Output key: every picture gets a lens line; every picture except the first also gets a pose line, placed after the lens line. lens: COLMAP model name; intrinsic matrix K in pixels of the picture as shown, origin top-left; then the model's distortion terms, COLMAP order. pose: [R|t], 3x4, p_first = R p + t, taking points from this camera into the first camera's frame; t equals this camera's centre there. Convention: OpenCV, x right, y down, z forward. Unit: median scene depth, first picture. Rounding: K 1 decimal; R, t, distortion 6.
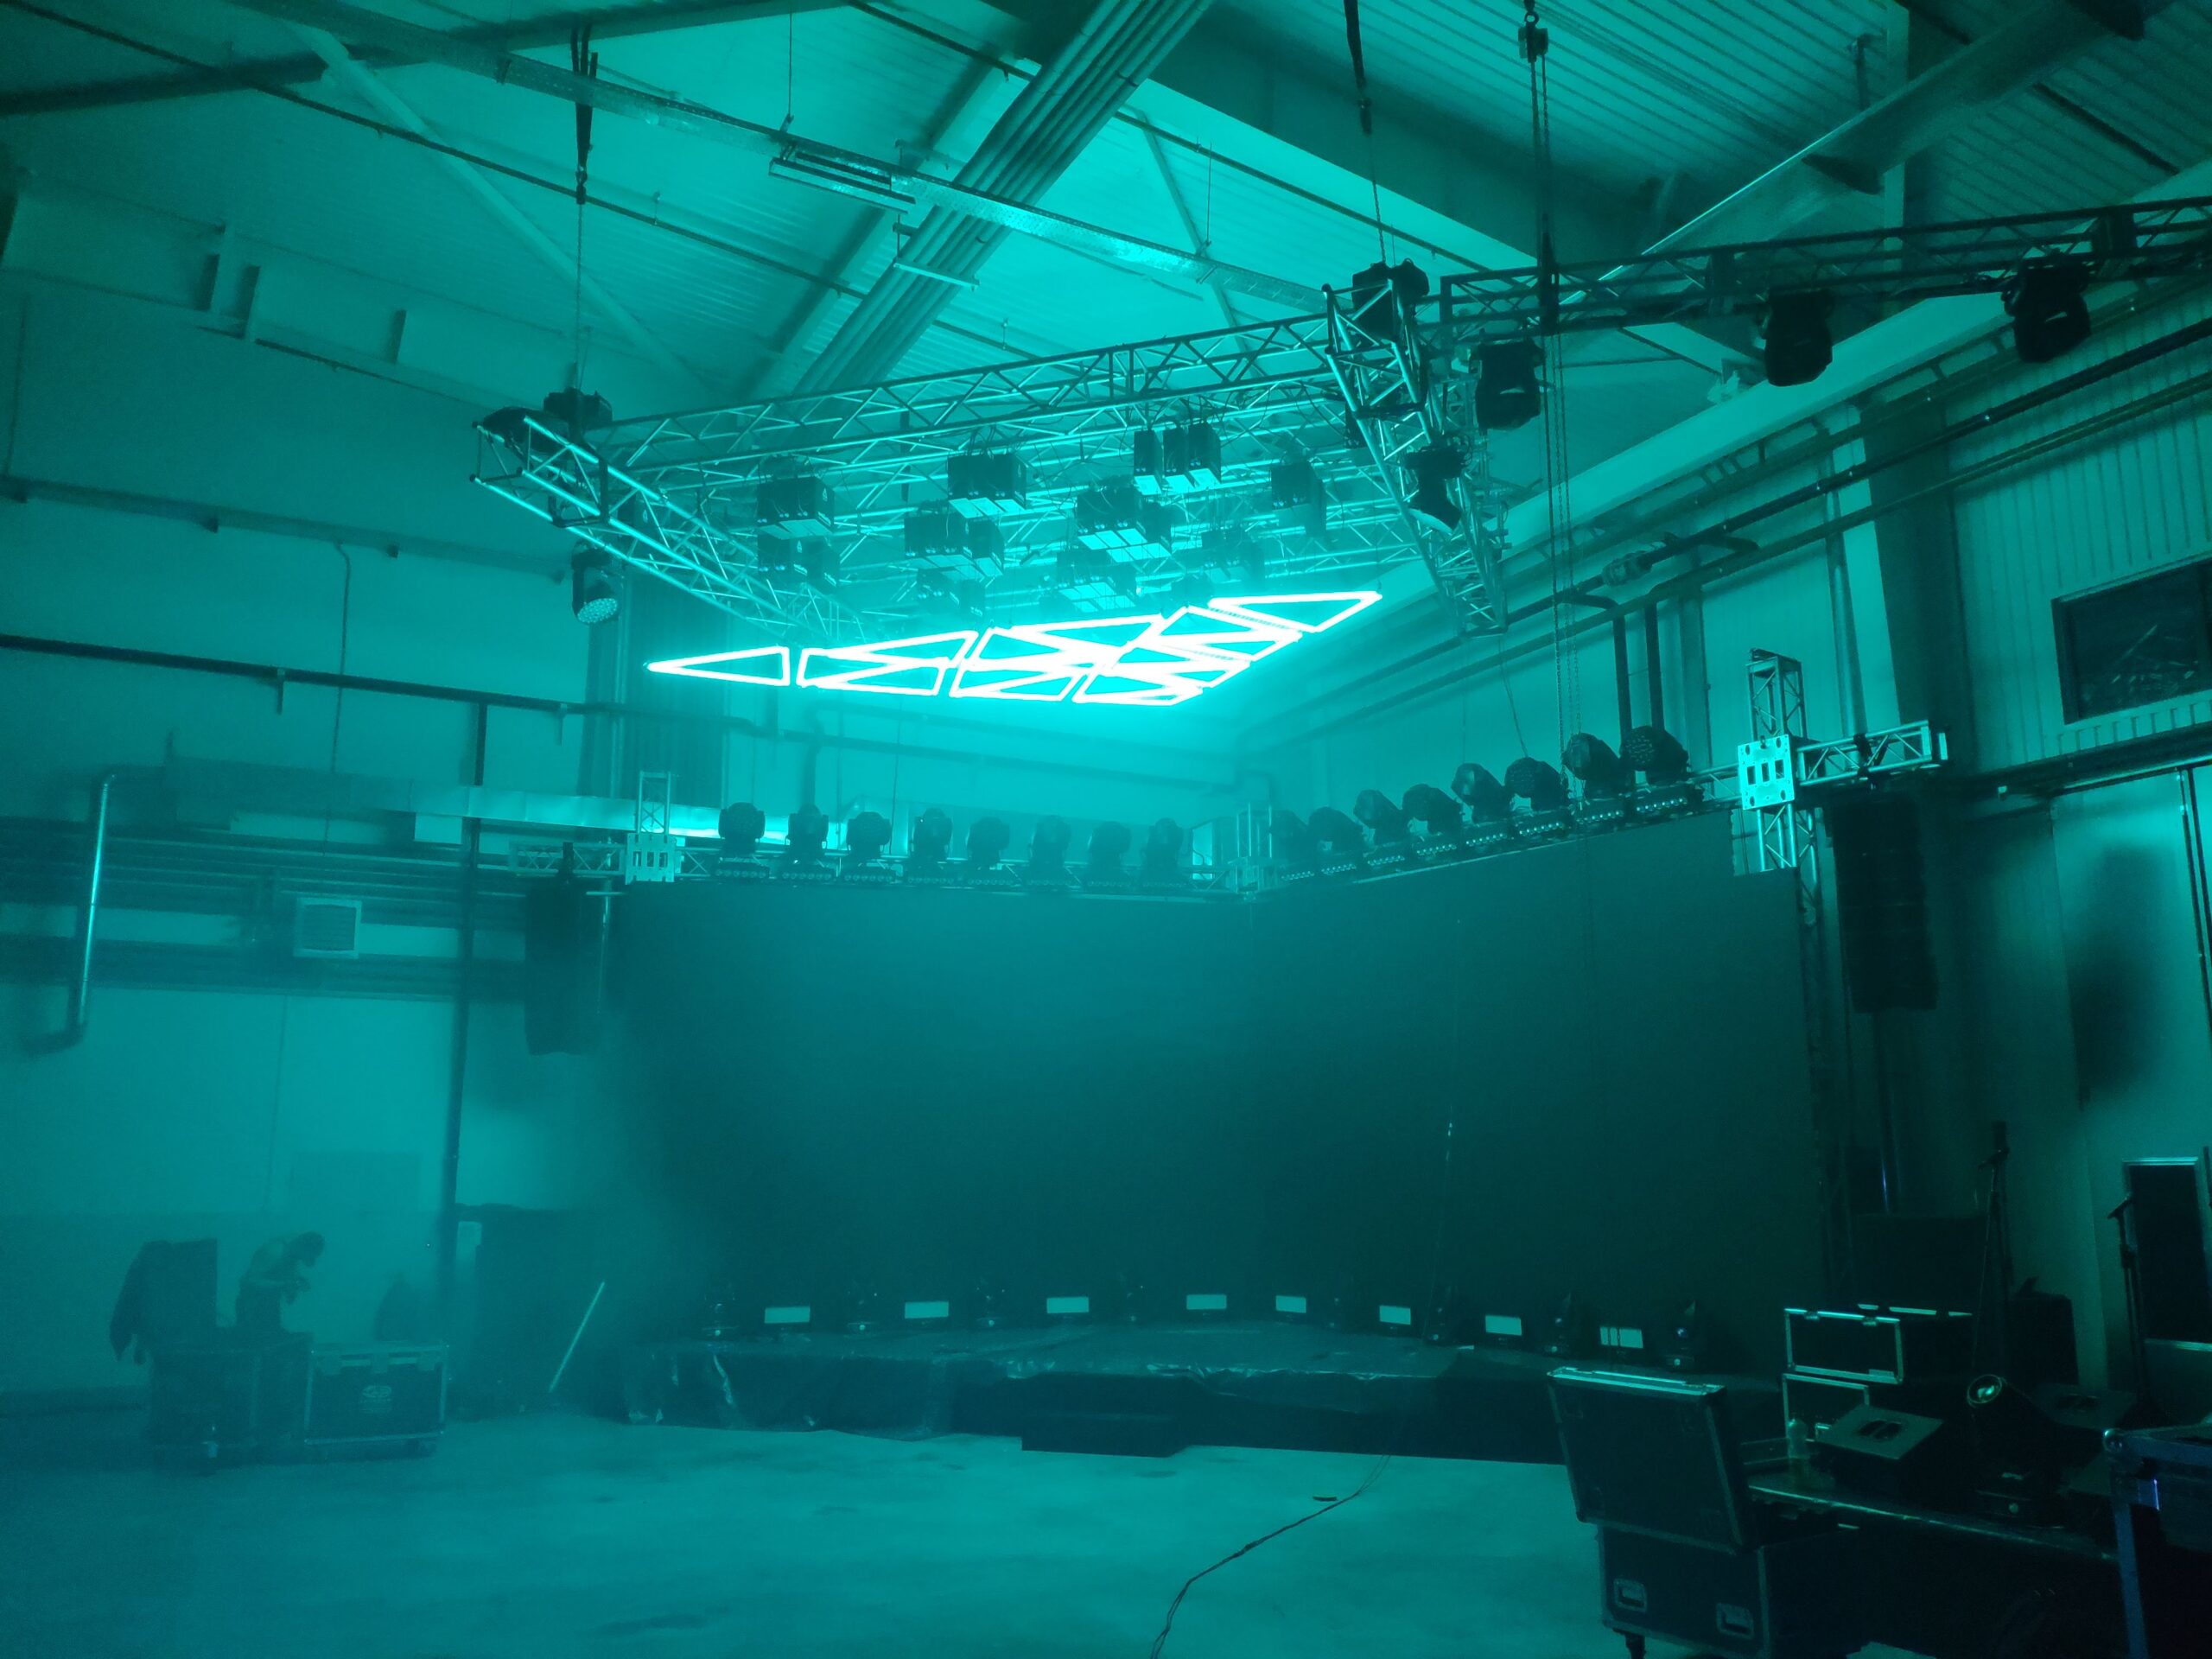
lens RADIAL K [[1548.3, 0, 1106.0], [0, 1548.3, 829.5], [0, 0, 1]] dist [0.004783, -0.041545]
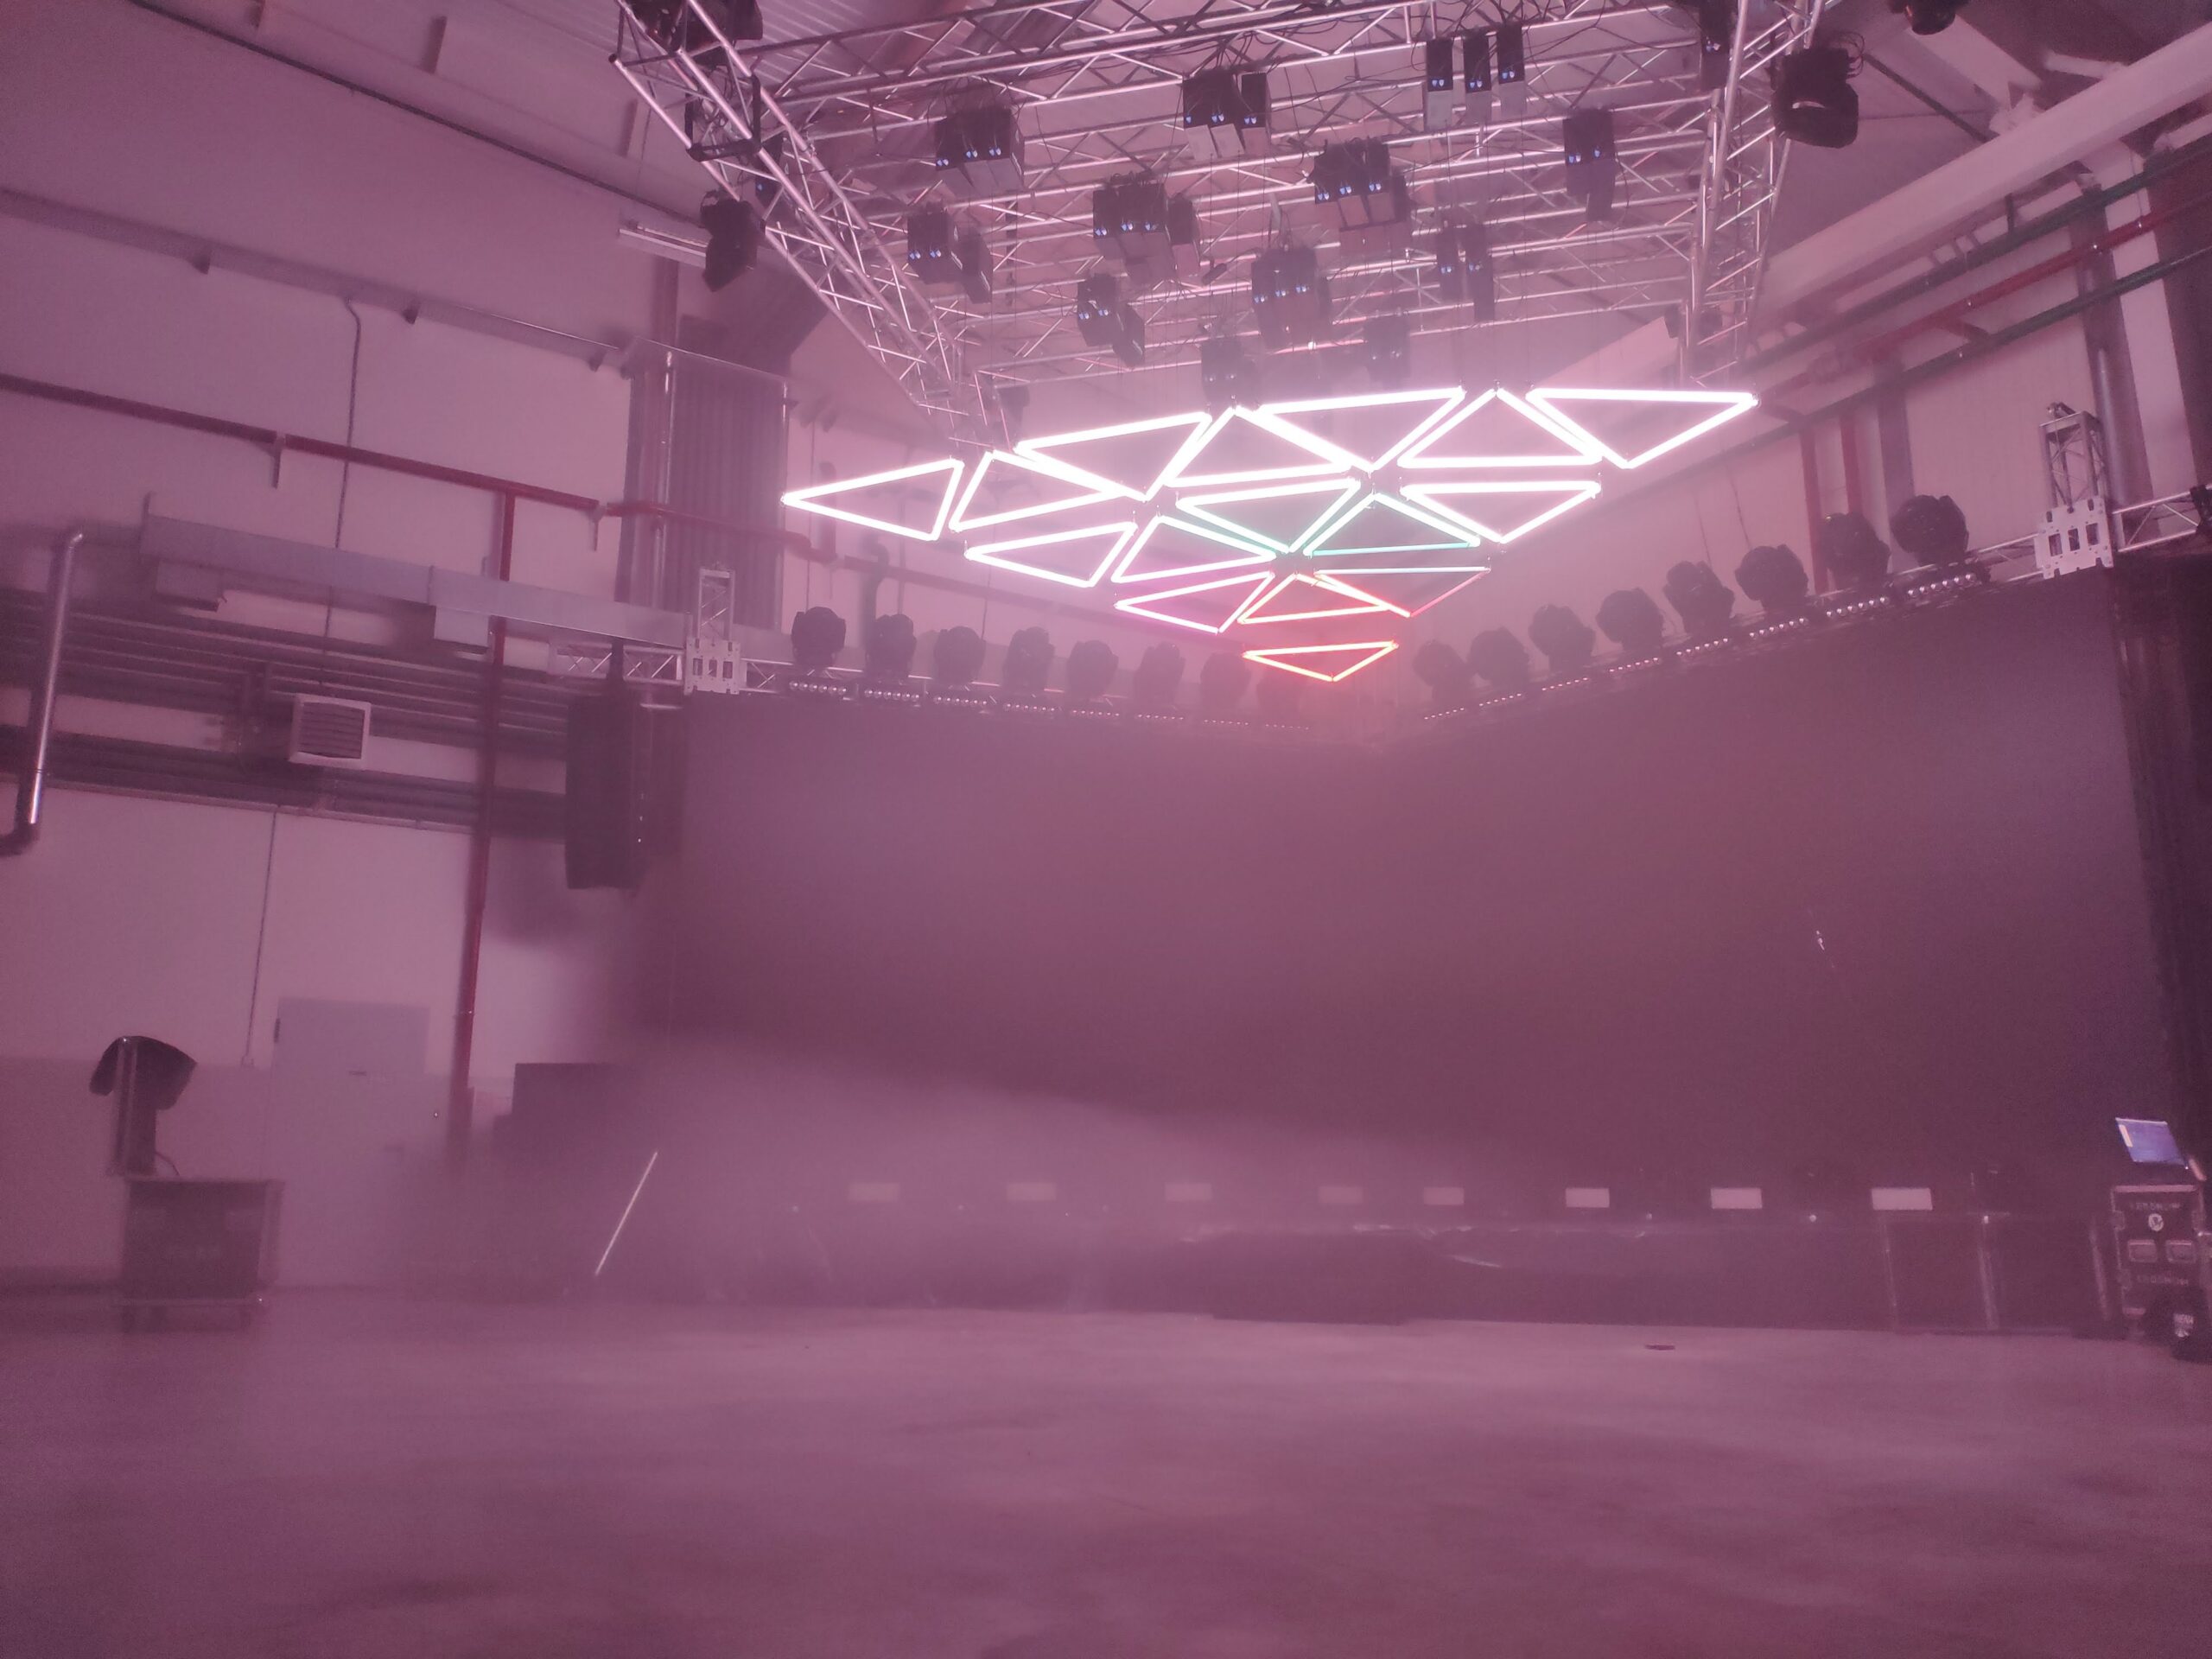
lens RADIAL K [[1524.8, 0, 1033.3], [0, 1524.8, 857.7], [0, 0, 1]] dist [0.003394, -0.041400]
pose [[0.998733, 0.021899, 0.045315, -0.191079], [-0.021222, 0.999657, -0.015357, 0.167539], [-0.045635, 0.014376, 0.998855, 0.186233]]
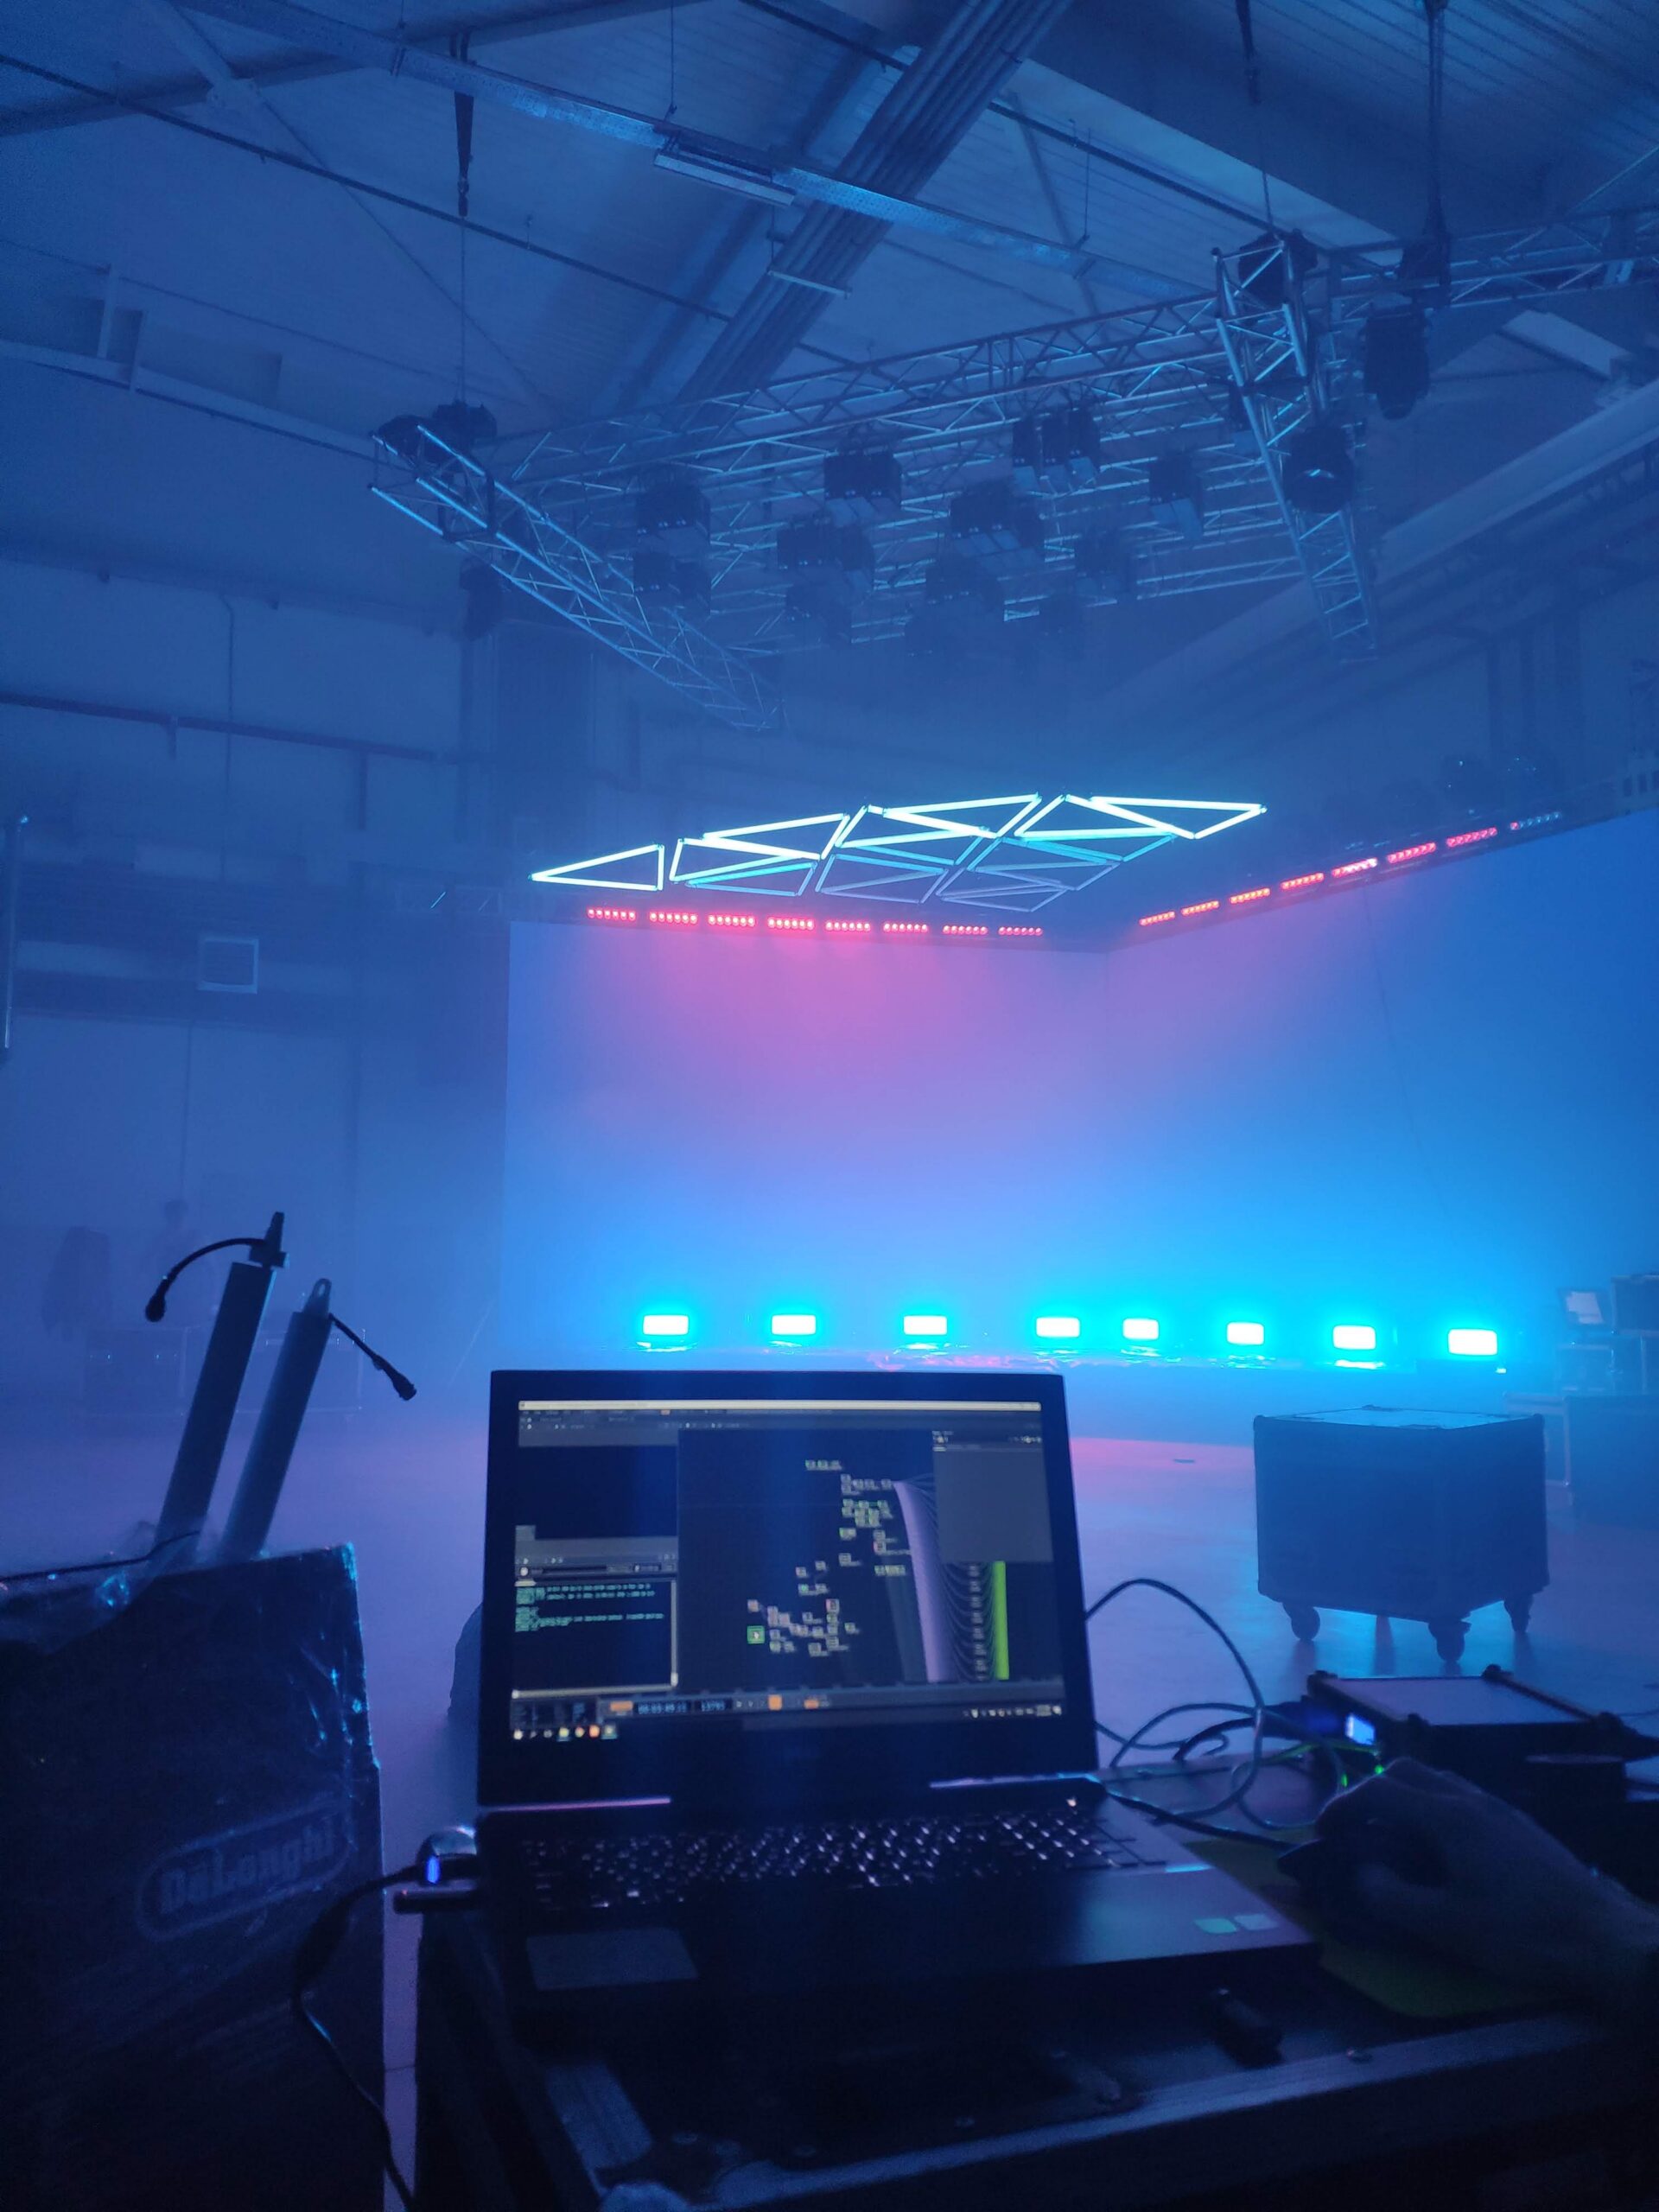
lens RADIAL K [[1548.3, 0, 829.5], [0, 1548.3, 1106.0], [0, 0, 1]] dist [0.004783, -0.041545]
pose [[0.997732, 0.006349, -0.067005, -0.026166], [0.000111, 0.995385, 0.095963, 0.073909], [0.067305, -0.095752, 0.993127, -0.040457]]
